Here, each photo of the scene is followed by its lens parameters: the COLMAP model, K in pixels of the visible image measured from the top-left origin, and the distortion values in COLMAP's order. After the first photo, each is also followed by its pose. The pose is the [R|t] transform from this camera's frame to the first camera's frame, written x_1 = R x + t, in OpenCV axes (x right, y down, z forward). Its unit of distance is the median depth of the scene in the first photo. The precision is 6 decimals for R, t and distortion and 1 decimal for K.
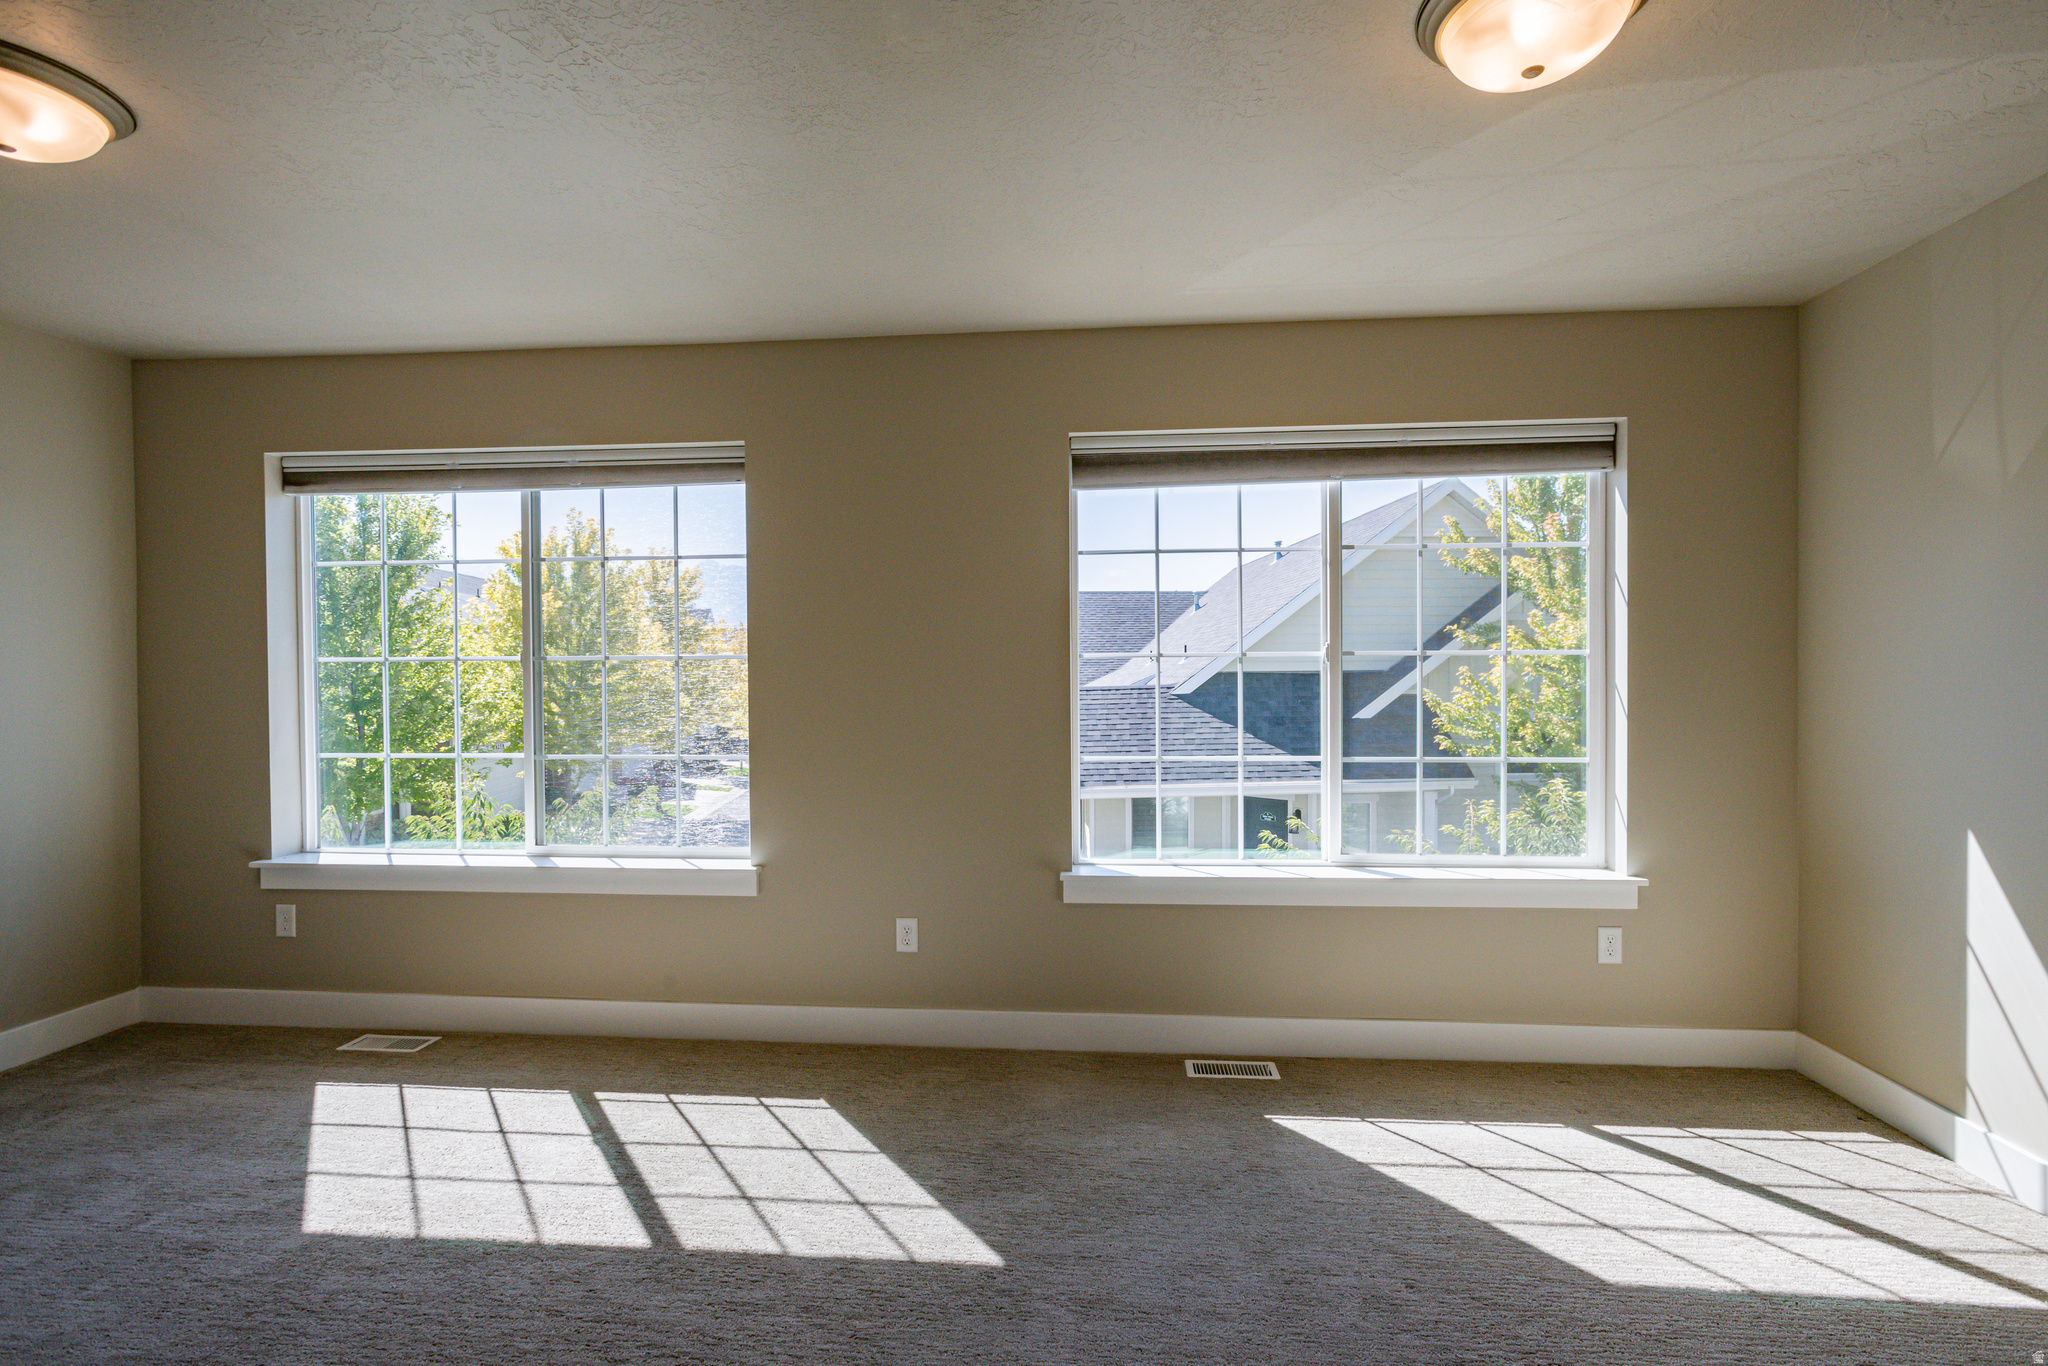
lens RADIAL K [[1004.8, 0, 1025.9], [0, 1004.8, 680.5], [0, 0, 1]] dist [0.001197, 0.003359]
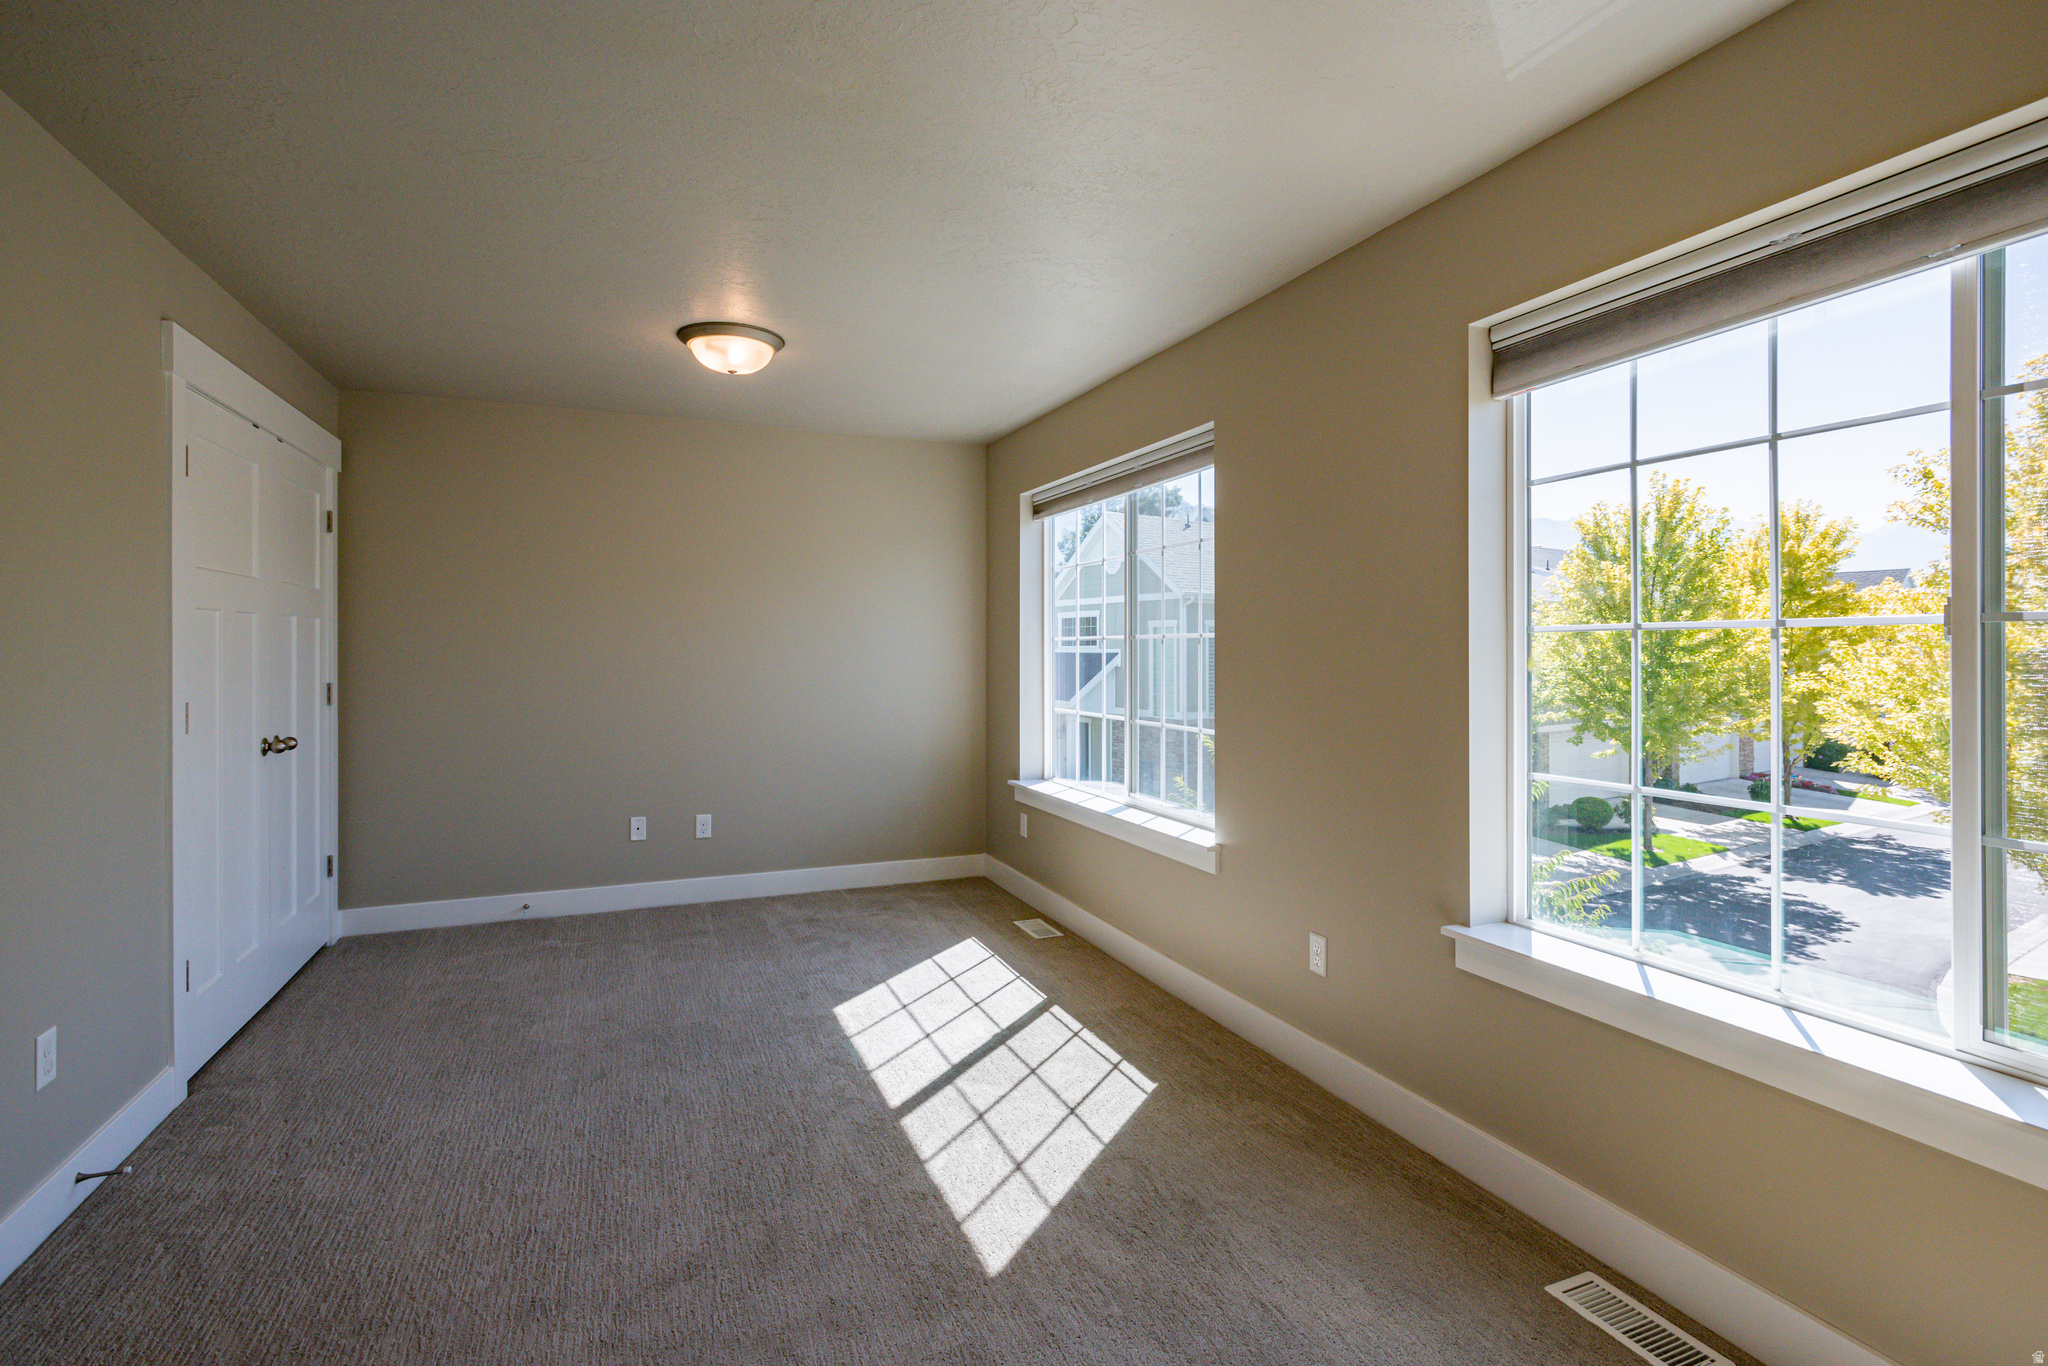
lens RADIAL K [[1004.8, 0, 1027.0], [0, 1004.8, 648.2], [0, 0, 1]] dist [0.001197, 0.003359]
pose [[0.445274, 0.001800, -0.895392, 0.622977], [-0.010671, 0.999938, -0.003297, -0.003869], [0.895331, 0.011022, 0.445266, 0.449670]]
